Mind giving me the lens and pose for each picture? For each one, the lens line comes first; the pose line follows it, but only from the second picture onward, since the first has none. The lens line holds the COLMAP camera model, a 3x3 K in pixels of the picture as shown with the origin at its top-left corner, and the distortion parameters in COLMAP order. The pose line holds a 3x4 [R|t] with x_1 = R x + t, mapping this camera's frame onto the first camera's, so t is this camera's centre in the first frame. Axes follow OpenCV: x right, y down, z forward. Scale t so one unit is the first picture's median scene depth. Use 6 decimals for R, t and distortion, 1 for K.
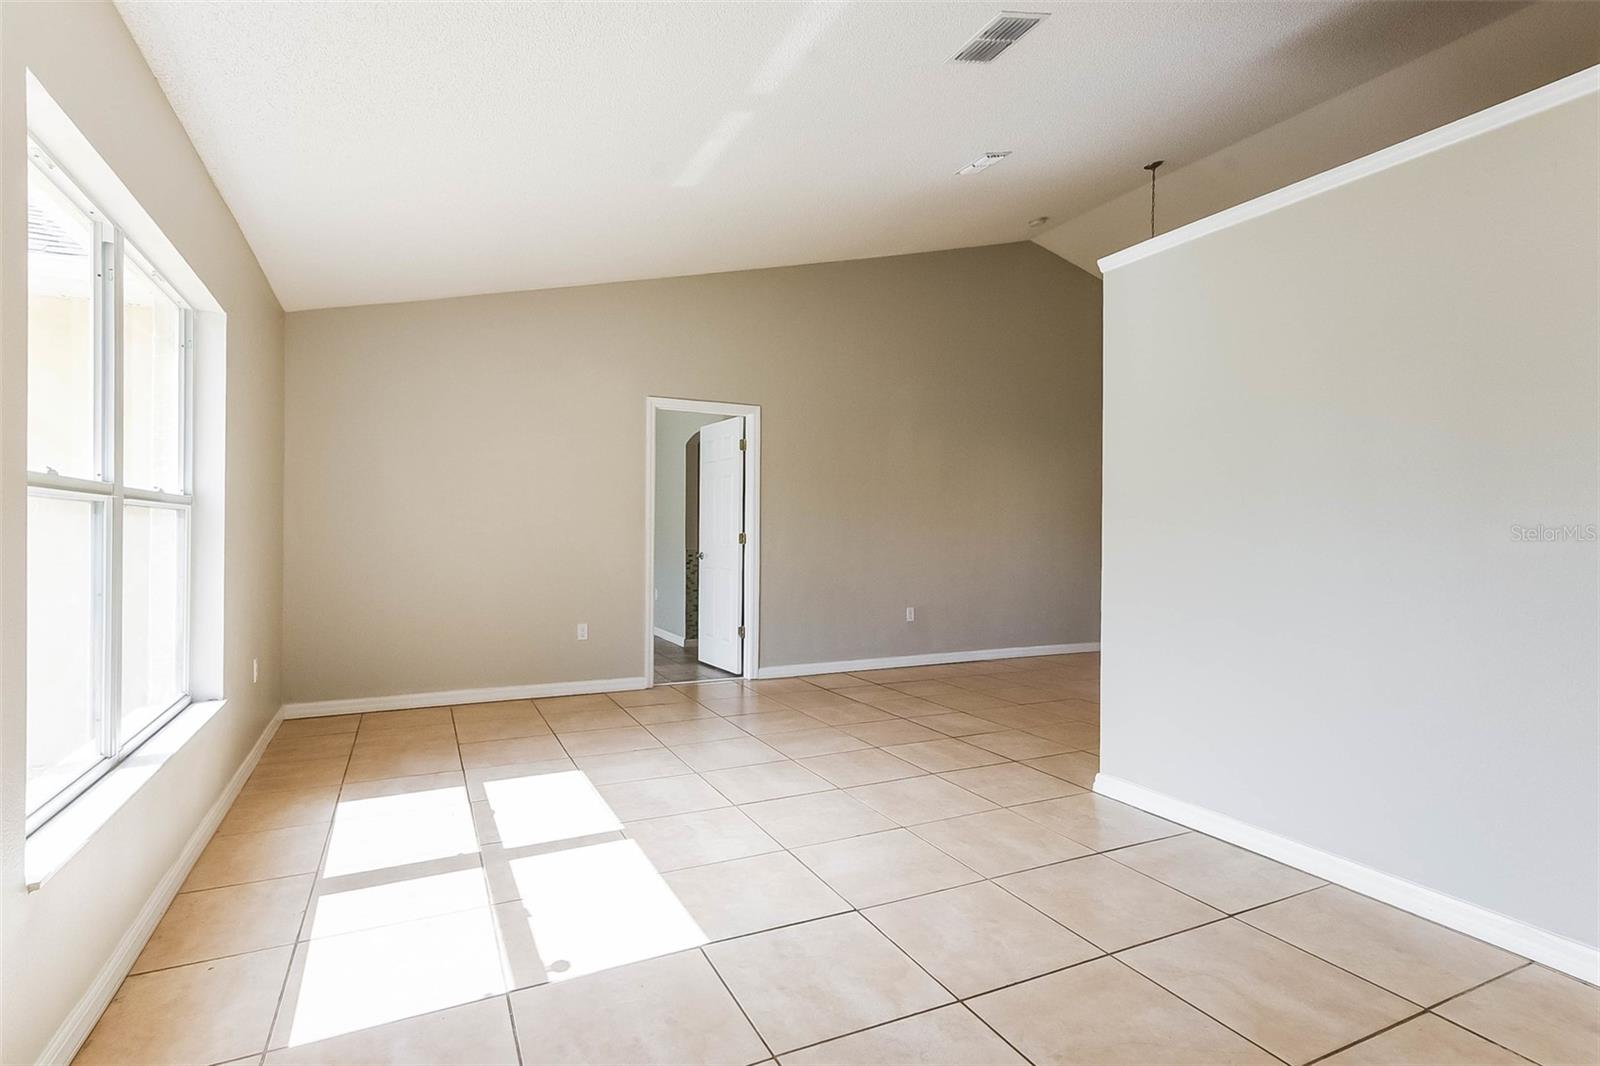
lens RADIAL K [[784.9, 0, 791.2], [0, 784.9, 533.3], [0, 0, 1]] dist [0.007160, 0.000727]
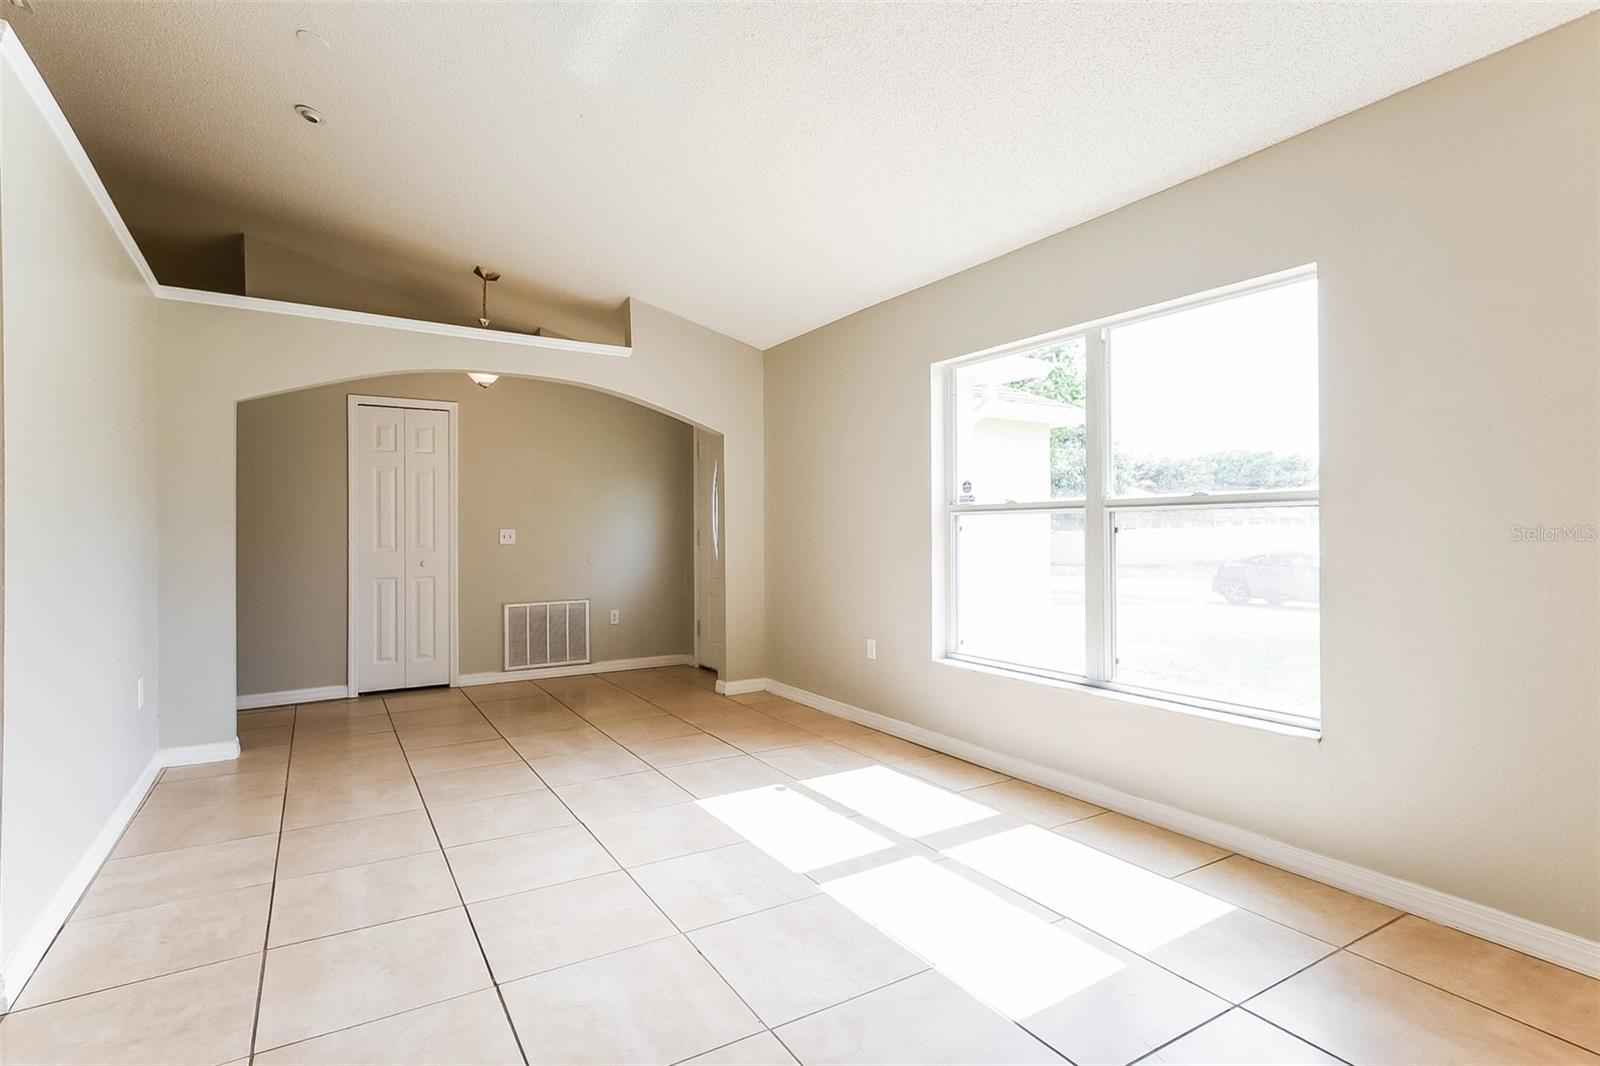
lens RADIAL K [[784.9, 0, 800.0], [0, 784.9, 528.9], [0, 0, 1]] dist [0.007160, 0.000727]
pose [[-0.994381, -0.005096, -0.105737, -0.129558], [-0.004784, 0.999983, -0.003211, -0.000496], [0.105751, -0.002688, -0.994389, 2.236951]]
